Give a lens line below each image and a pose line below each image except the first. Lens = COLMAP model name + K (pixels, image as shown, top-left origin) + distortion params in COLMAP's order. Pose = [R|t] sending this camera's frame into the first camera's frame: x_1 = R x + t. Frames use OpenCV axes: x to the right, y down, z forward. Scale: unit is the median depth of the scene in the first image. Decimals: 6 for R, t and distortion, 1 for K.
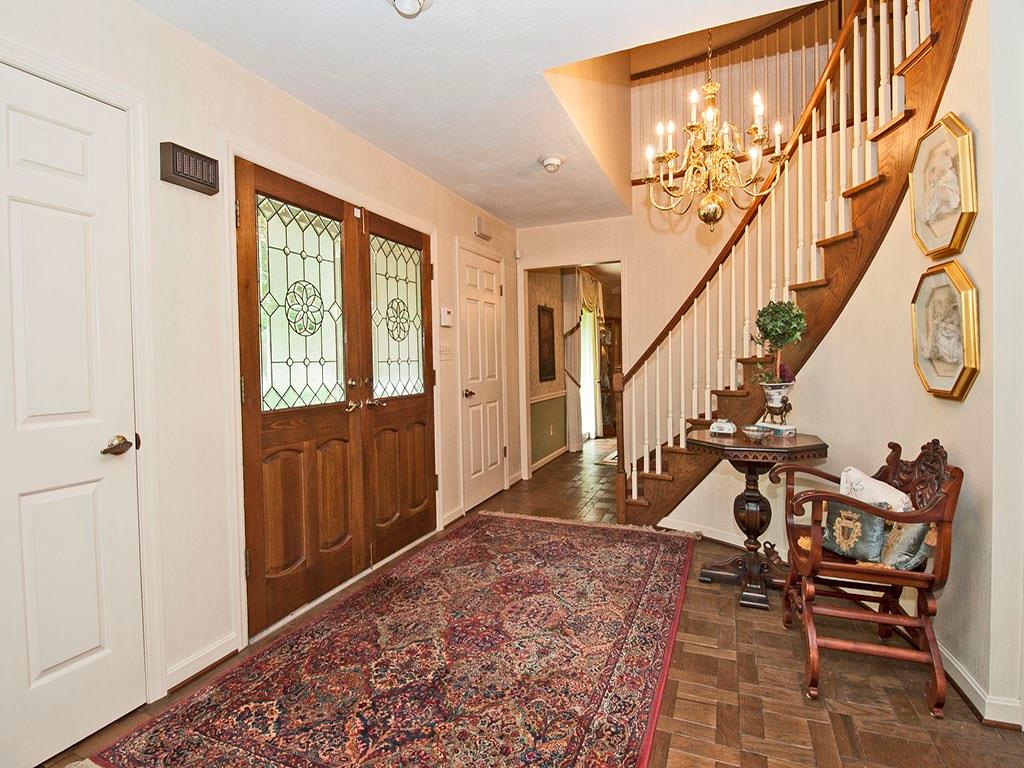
lens RADIAL K [[493.9, 0, 516.2], [0, 493.9, 364.7], [0, 0, 1]] dist [-0.000059, -0.000263]
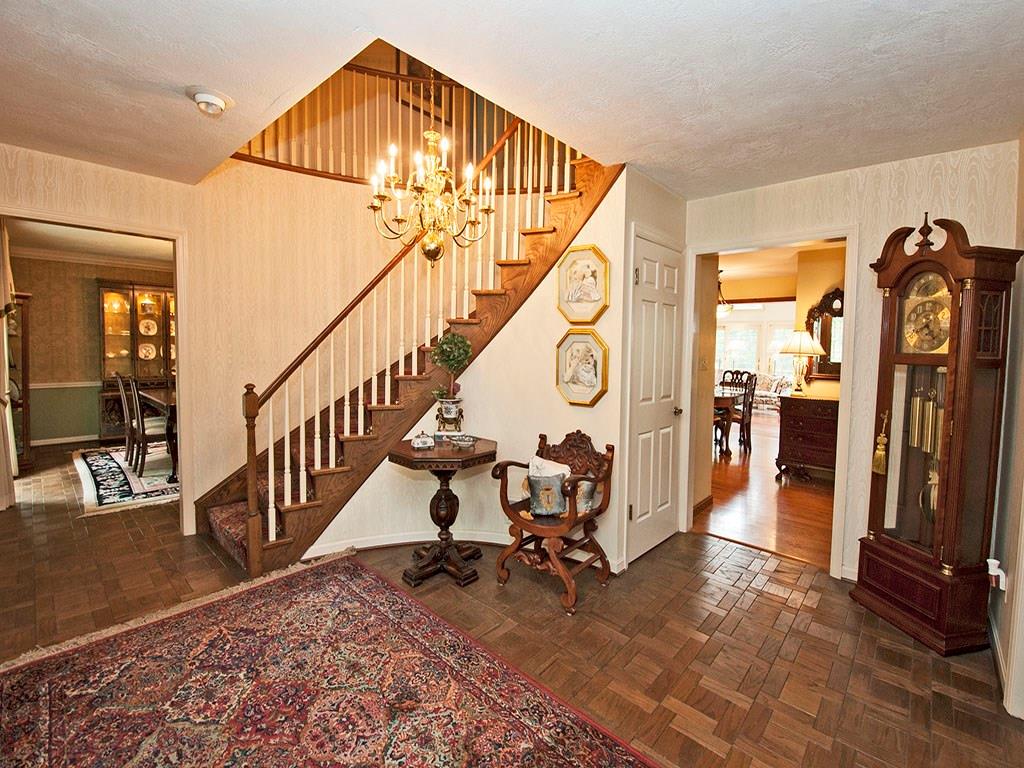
lens RADIAL K [[458.3, 0, 522.4], [0, 458.3, 362.8], [0, 0, 1]] dist [0.014594, -0.019031]
pose [[0.318586, -0.014109, 0.947789, -0.443901], [-0.014725, 0.999695, 0.019831, -0.068419], [-0.947779, -0.020274, 0.318282, 0.411641]]
